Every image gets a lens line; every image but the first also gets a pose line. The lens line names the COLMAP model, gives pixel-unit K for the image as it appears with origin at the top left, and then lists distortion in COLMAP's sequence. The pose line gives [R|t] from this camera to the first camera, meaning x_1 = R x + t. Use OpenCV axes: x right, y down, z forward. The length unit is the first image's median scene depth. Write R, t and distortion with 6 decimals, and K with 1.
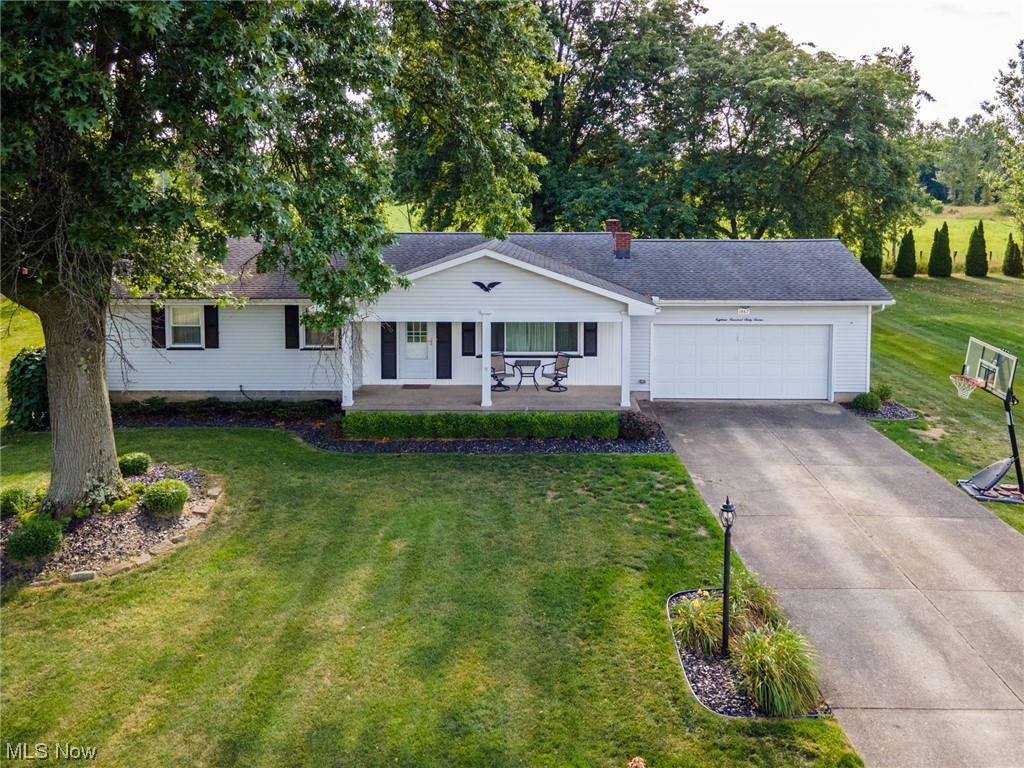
lens RADIAL K [[772.8, 0, 512.0], [0, 772.8, 384.0], [0, 0, 1]] dist [0.042867, 0.001319]
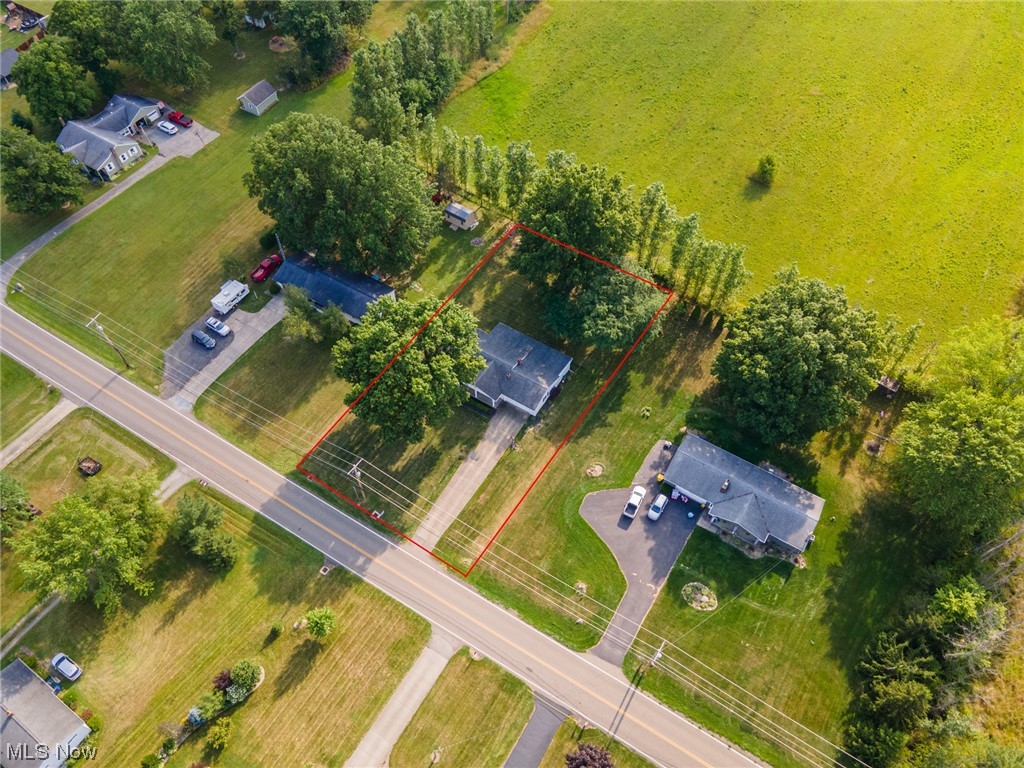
lens RADIAL K [[772.8, 0, 512.0], [0, 772.8, 384.0], [0, 0, 1]] dist [0.042867, 0.001319]
pose [[0.865320, 0.417865, -0.276786, 1.885836], [-0.119042, 0.707762, 0.696349, -4.385474], [0.486879, -0.569616, 0.662183, -2.972650]]
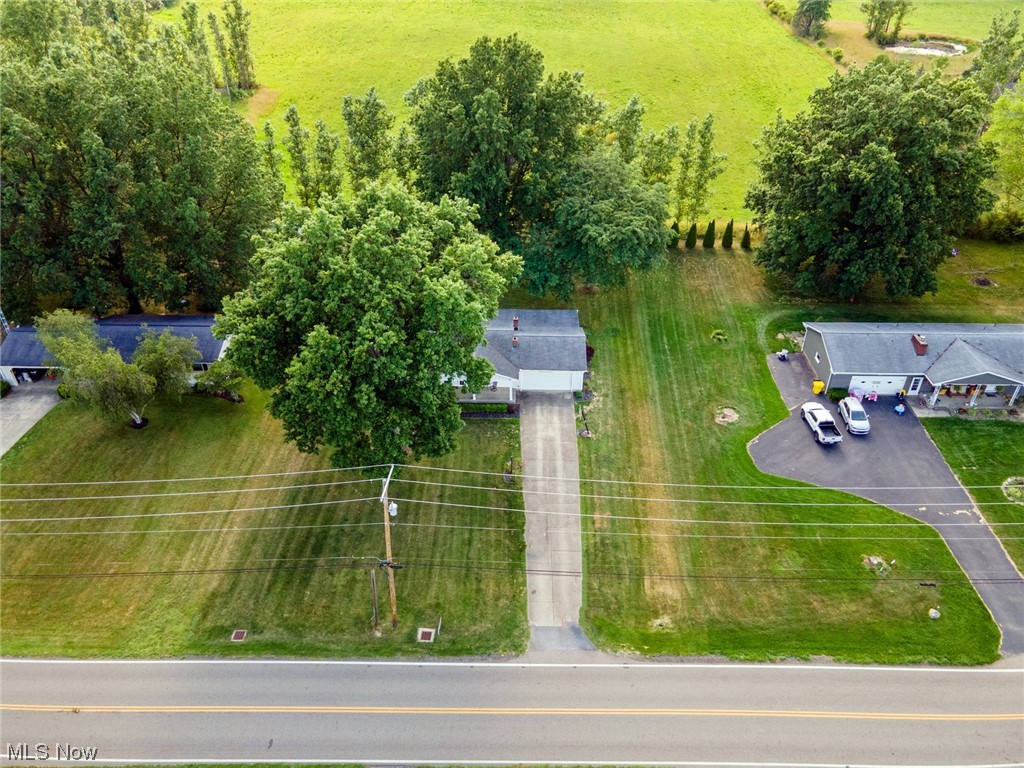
lens RADIAL K [[772.8, 0, 512.0], [0, 772.8, 384.0], [0, 0, 1]] dist [0.042867, 0.001319]
pose [[0.999733, -0.000745, 0.023100, 0.058561], [-0.007257, 0.938807, 0.344367, -1.235602], [-0.021943, -0.344443, 0.938551, -2.320148]]
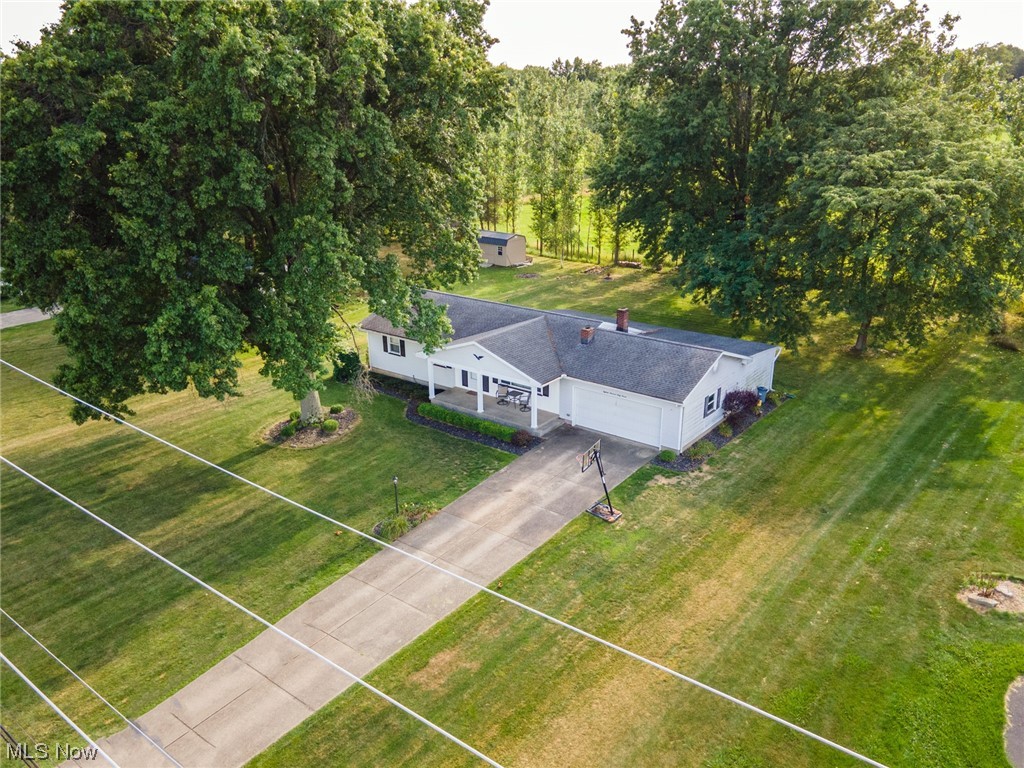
lens RADIAL K [[772.8, 0, 512.0], [0, 772.8, 384.0], [0, 0, 1]] dist [0.042867, 0.001319]
pose [[0.809077, 0.195399, -0.554269, 1.079513], [-0.141018, 0.980105, 0.139673, -0.318272], [0.570534, -0.034844, 0.820535, -0.598926]]
